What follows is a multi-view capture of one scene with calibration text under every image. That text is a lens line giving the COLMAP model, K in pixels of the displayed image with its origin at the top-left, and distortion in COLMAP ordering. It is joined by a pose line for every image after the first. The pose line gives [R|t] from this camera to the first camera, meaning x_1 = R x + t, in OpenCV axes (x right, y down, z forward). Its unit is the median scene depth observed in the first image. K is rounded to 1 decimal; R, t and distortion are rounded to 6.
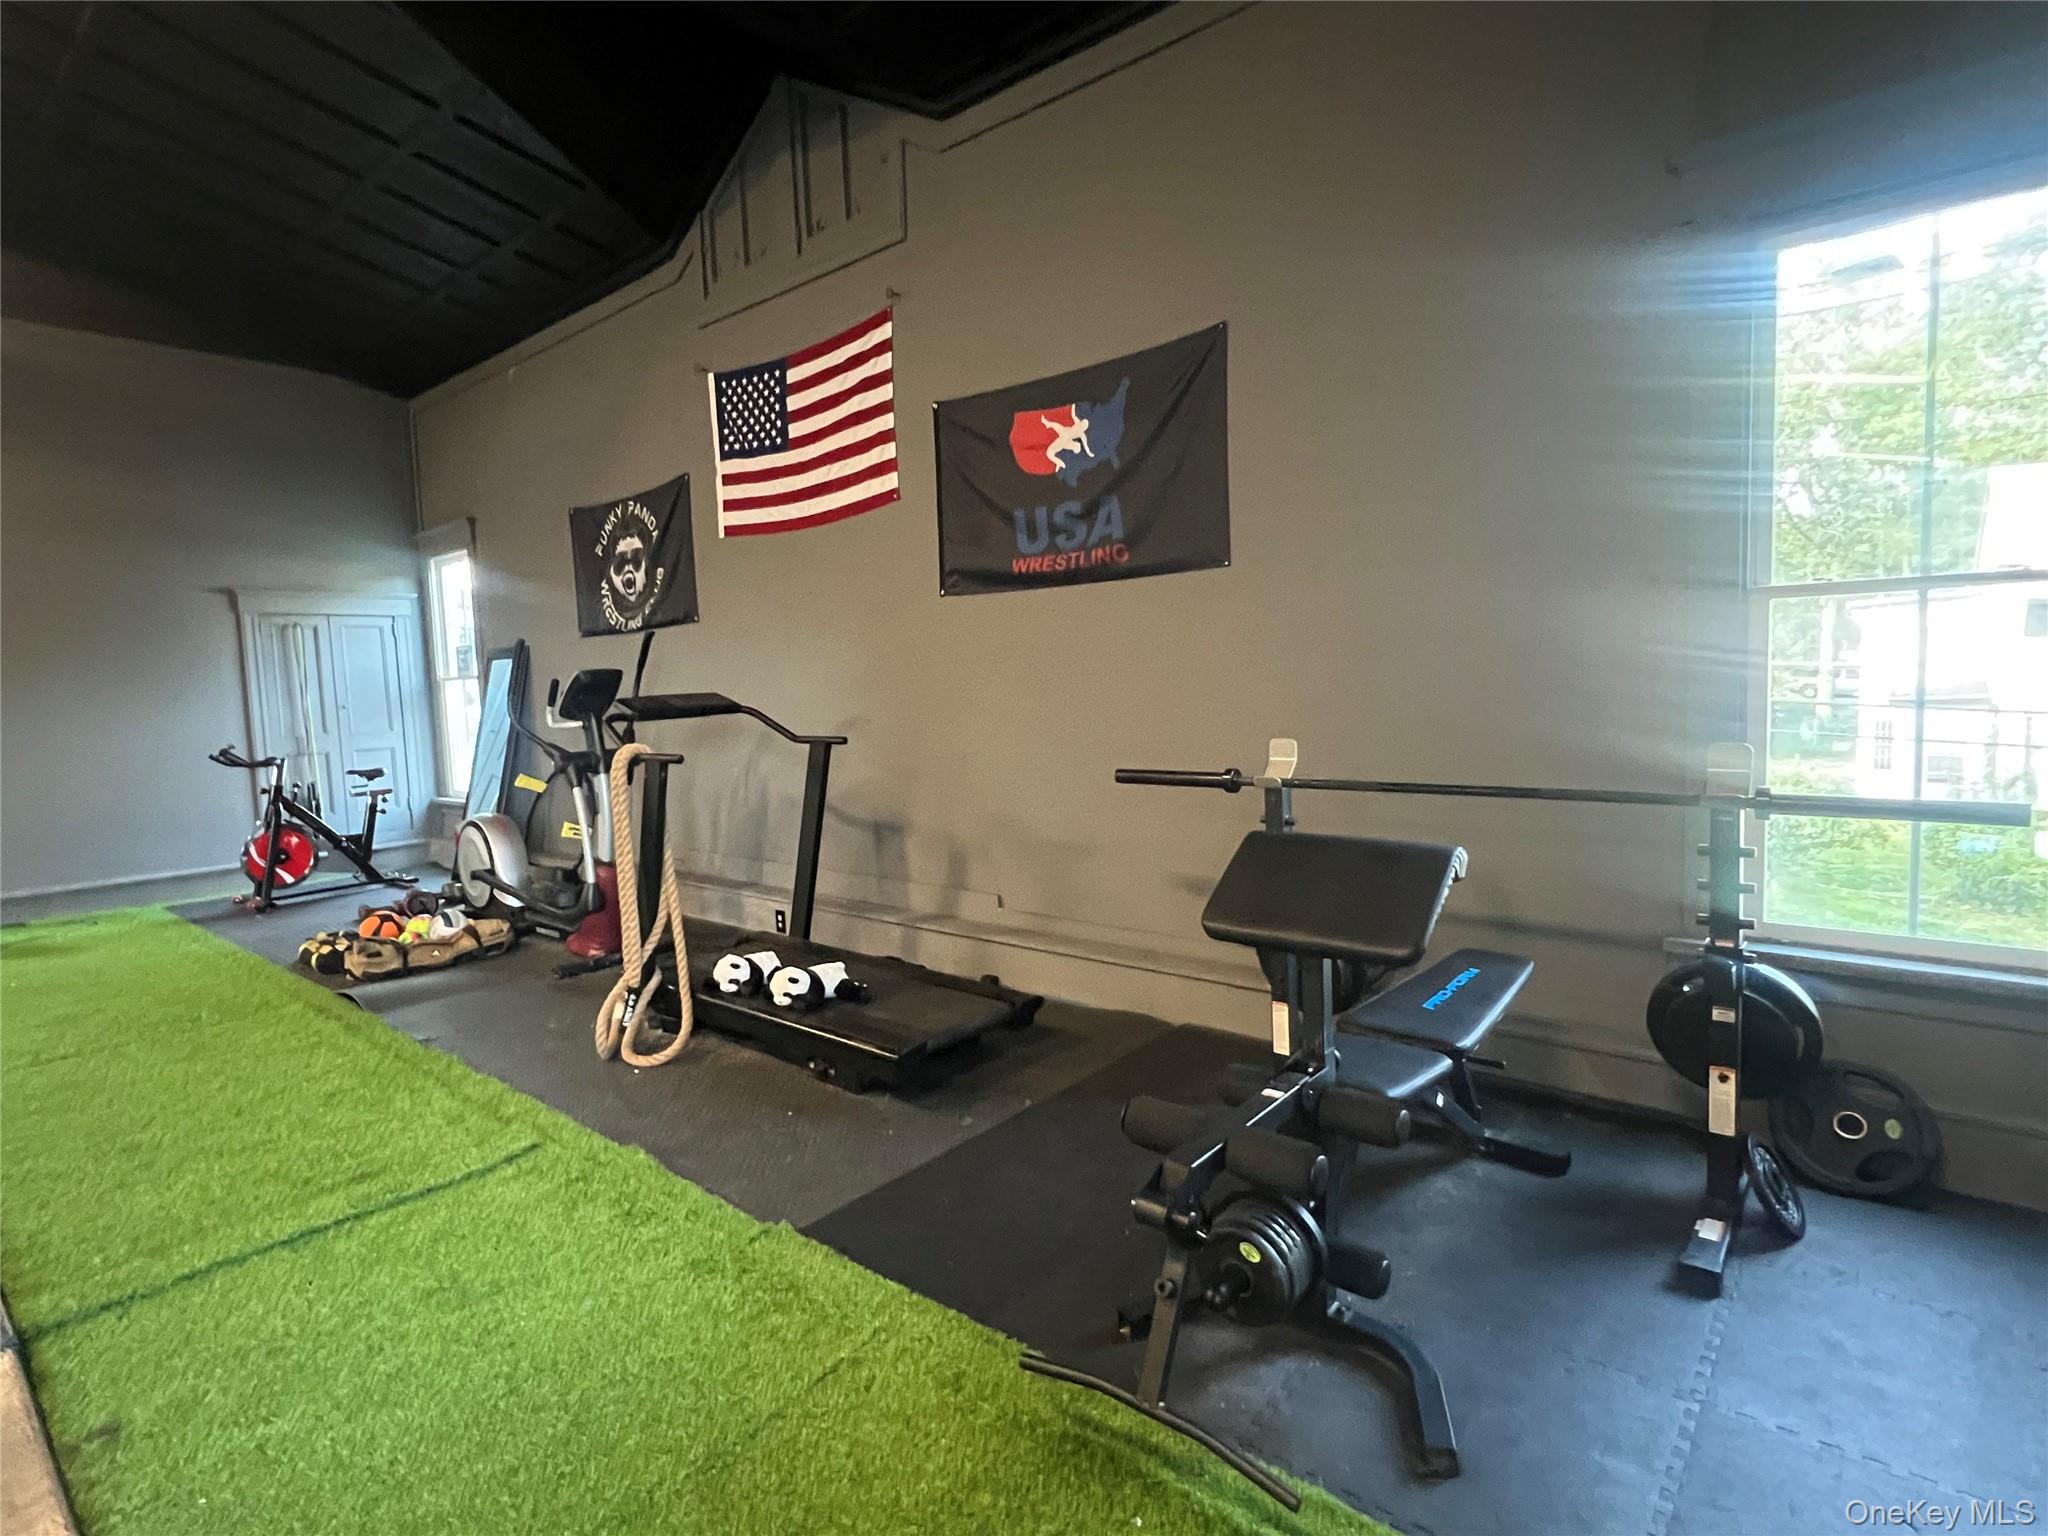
lens RADIAL K [[1052.1, 0, 1028.4], [0, 1052.1, 767.3], [0, 0, 1]] dist [-0.000625, -0.000283]
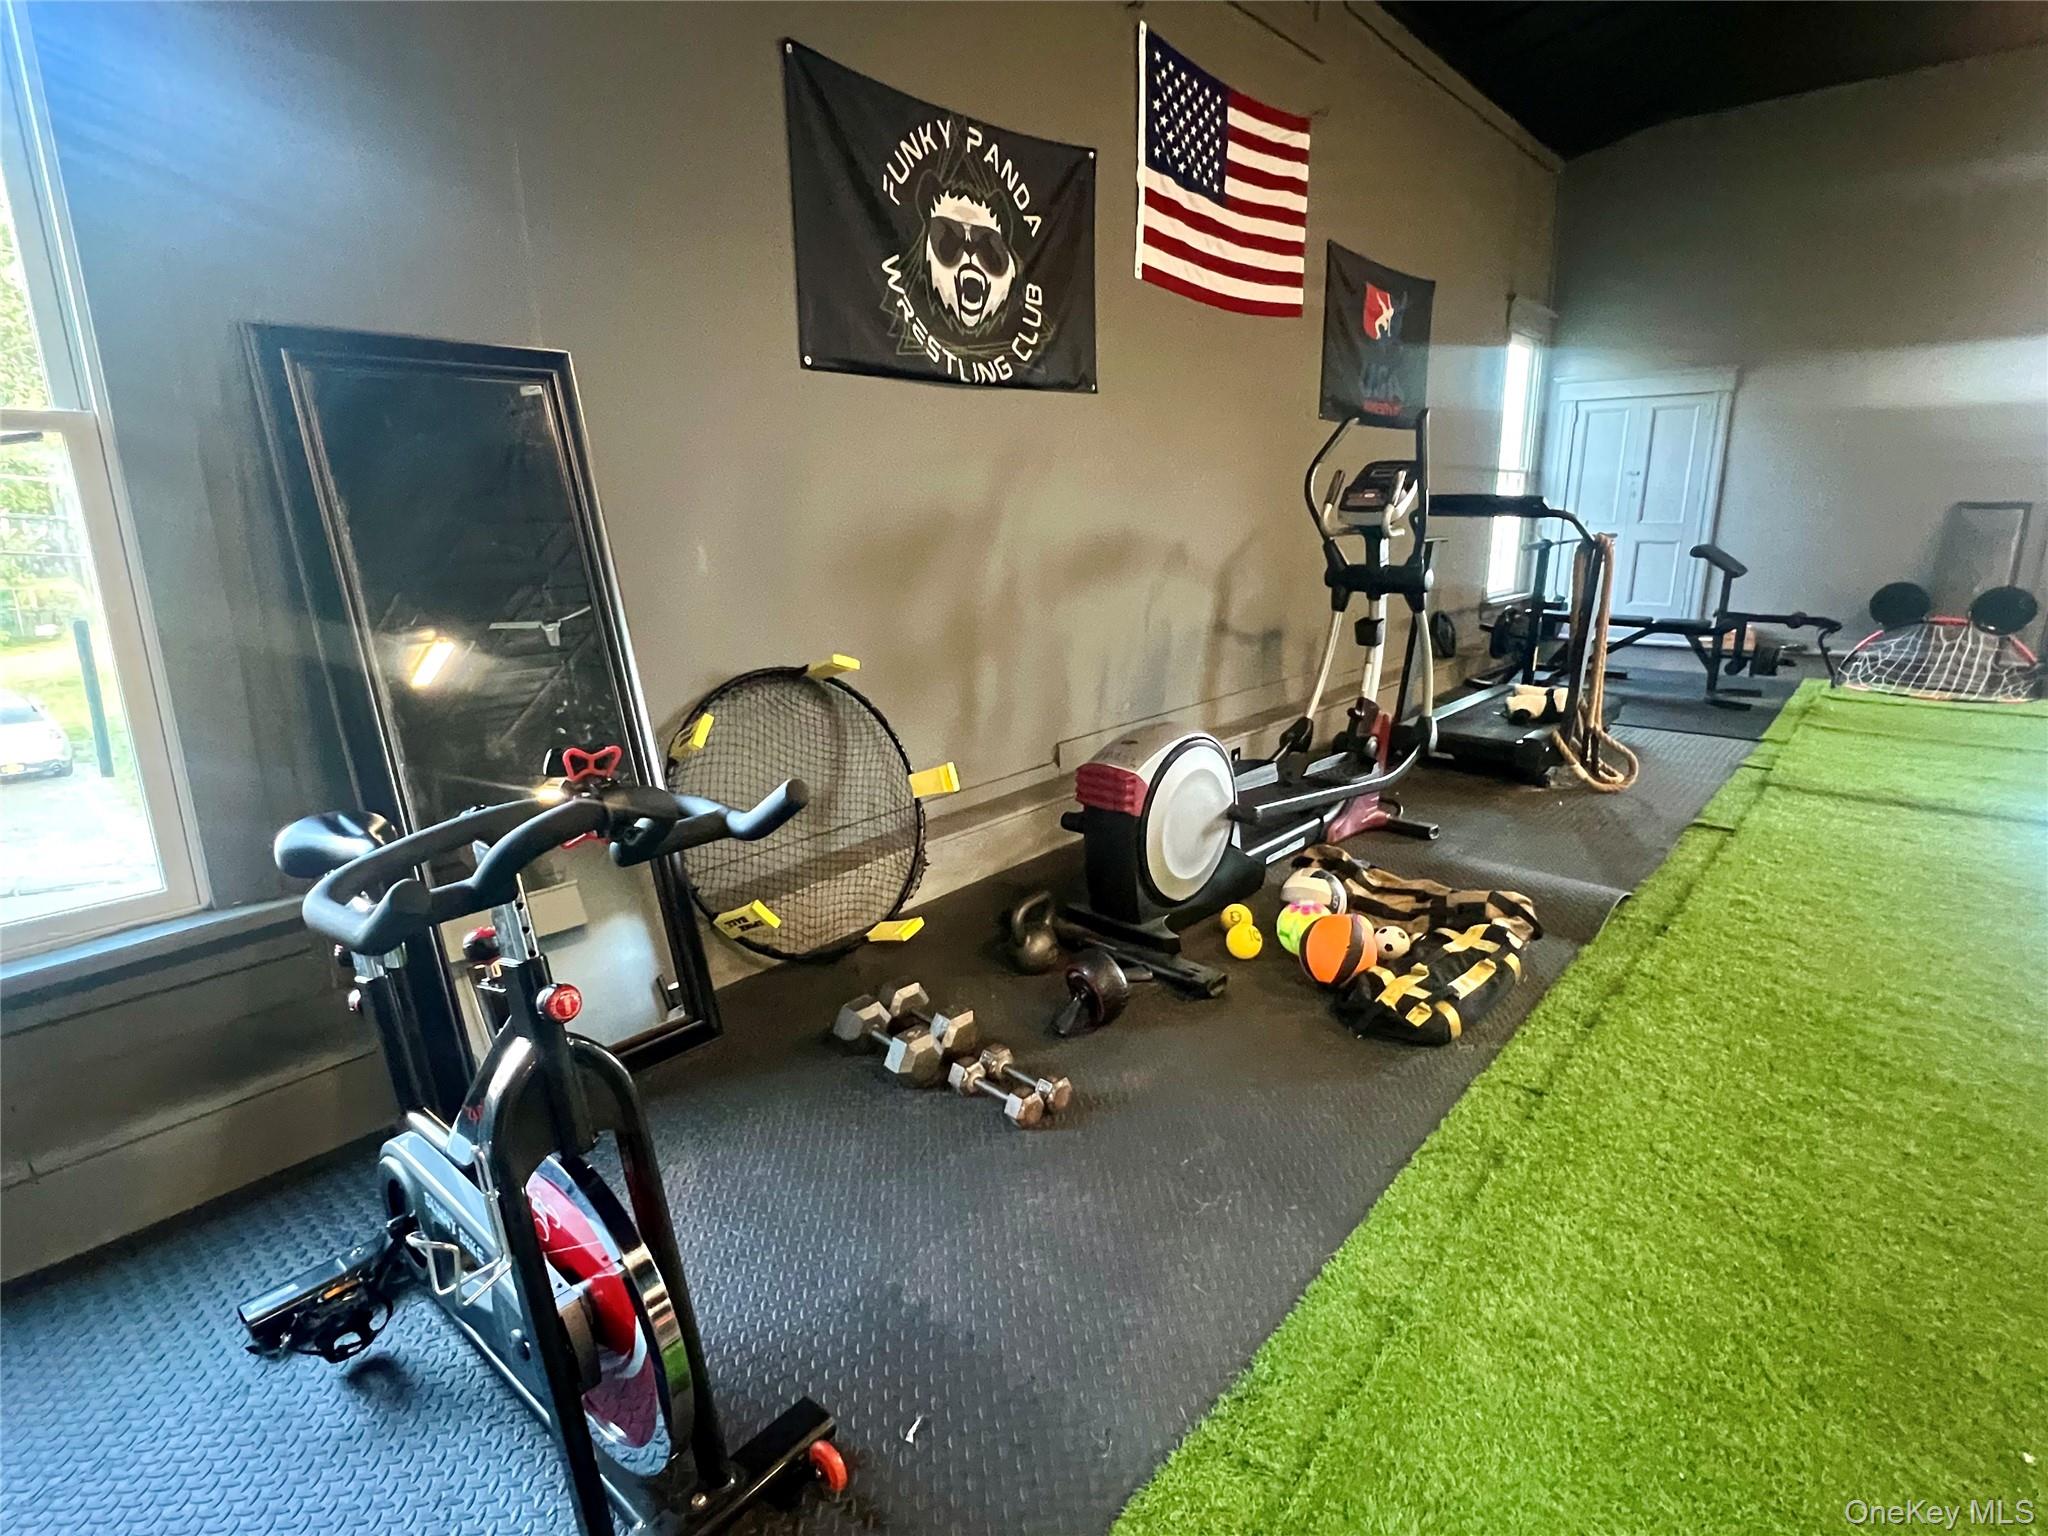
lens RADIAL K [[1052.1, 0, 1028.4], [0, 1052.1, 767.3], [0, 0, 1]] dist [-0.000625, -0.000283]
pose [[0.006299, -0.204763, 0.978791, -1.056615], [0.107185, 0.973310, 0.202927, -0.049369], [-0.994219, 0.103633, 0.028079, 1.090268]]
